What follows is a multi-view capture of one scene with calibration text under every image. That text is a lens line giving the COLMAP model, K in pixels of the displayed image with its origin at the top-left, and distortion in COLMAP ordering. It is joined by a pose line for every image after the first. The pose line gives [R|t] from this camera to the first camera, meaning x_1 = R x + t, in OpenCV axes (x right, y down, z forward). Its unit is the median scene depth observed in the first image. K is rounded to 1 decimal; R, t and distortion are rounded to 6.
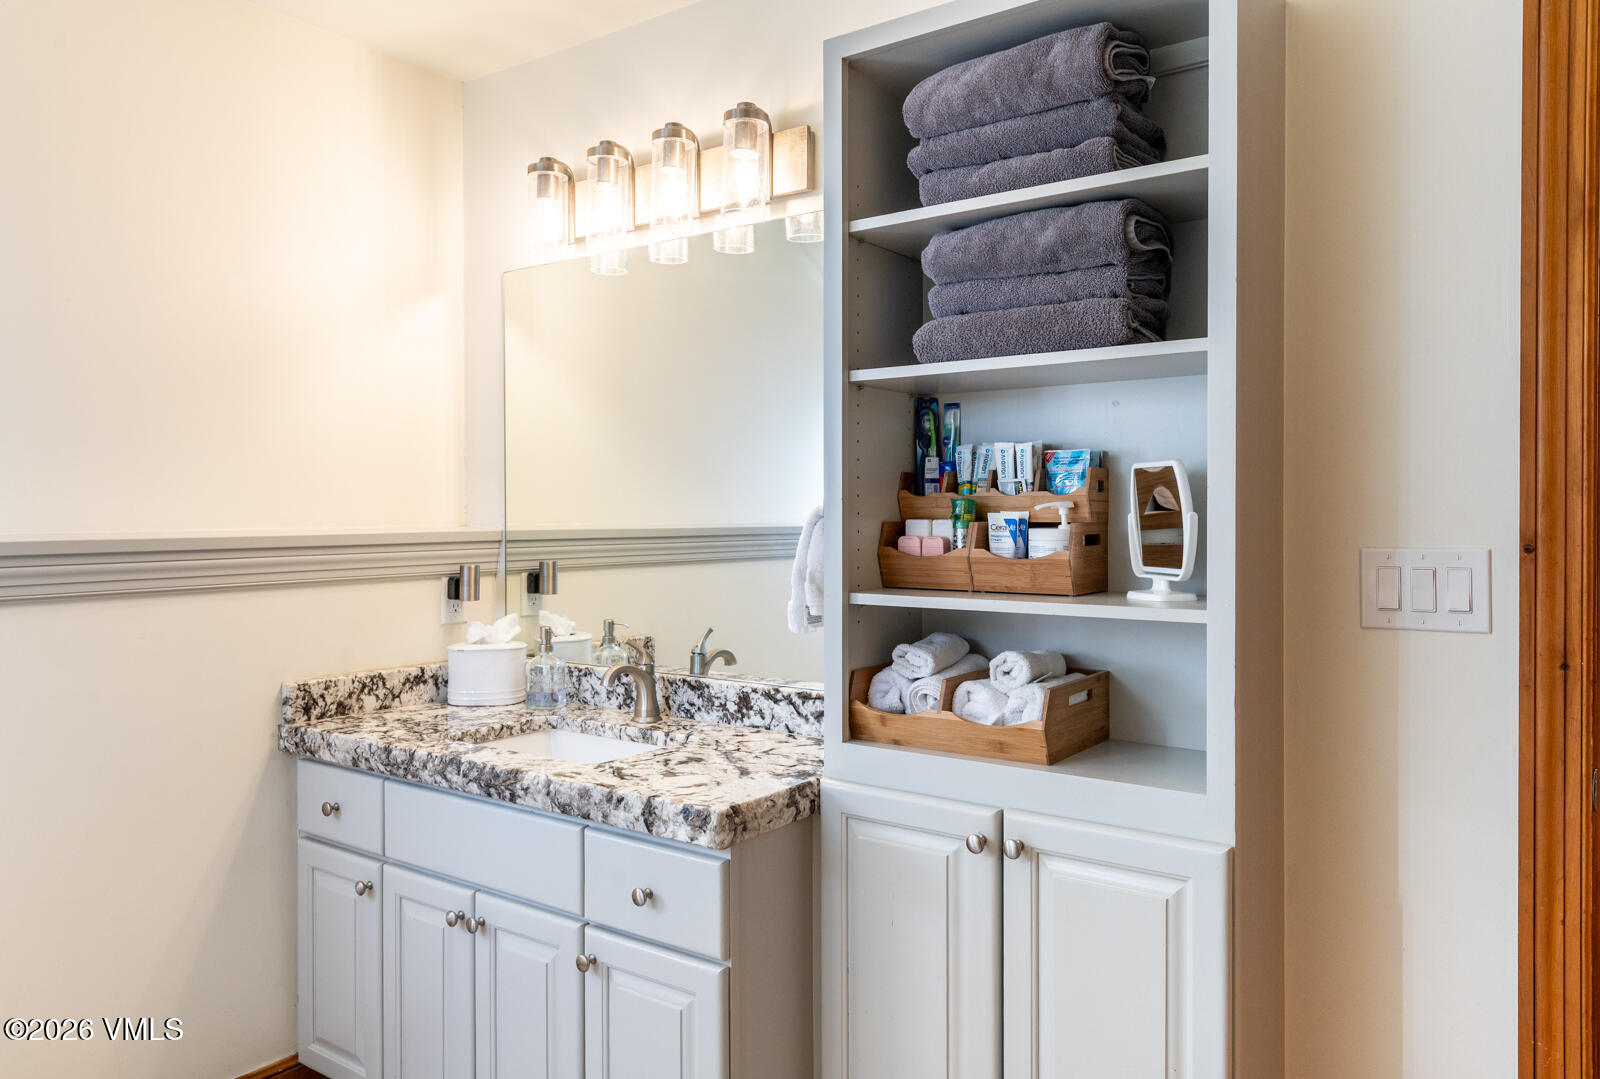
lens RADIAL K [[1084.5, 0, 800.0], [0, 1084.5, 539.5], [0, 0, 1]] dist [0.025037, -0.000180]
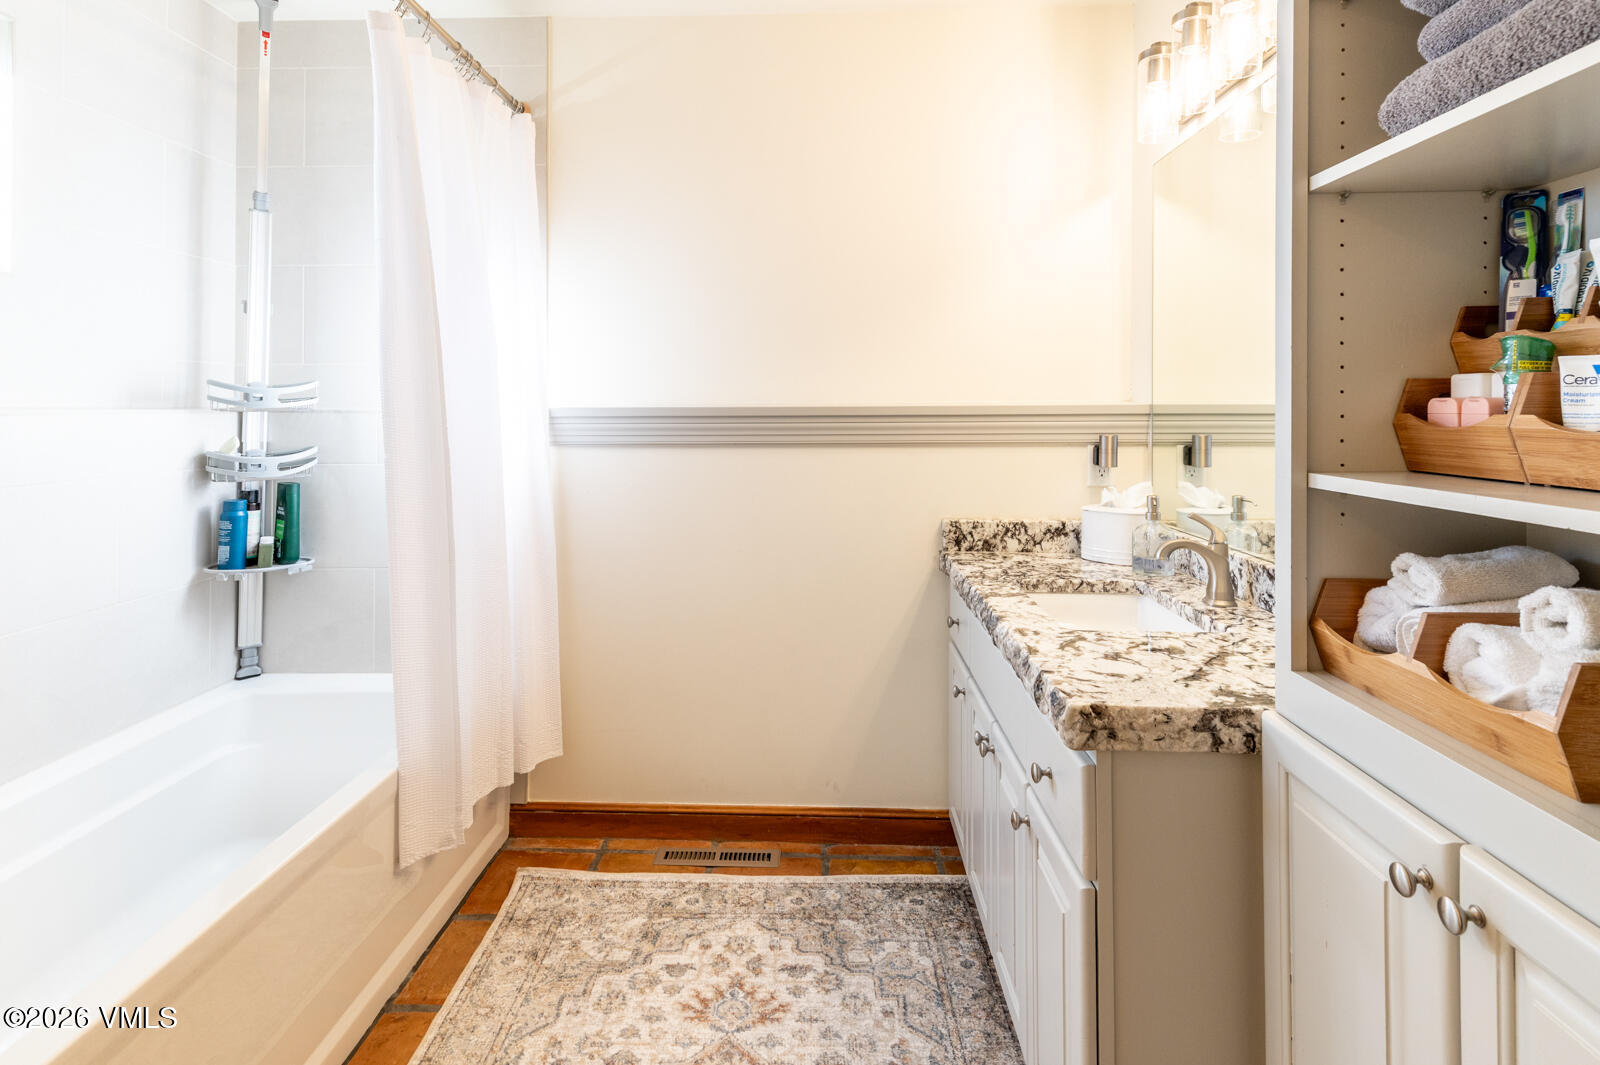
lens RADIAL K [[826.1, 0, 798.3], [0, 826.1, 416.3], [0, 0, 1]] dist [-0.000428, -0.001124]
pose [[0.553517, 0.008967, -0.832790, 0.252297], [-0.019649, 0.999804, -0.002294, 0.014386], [0.832606, 0.017633, 0.553585, 0.306193]]
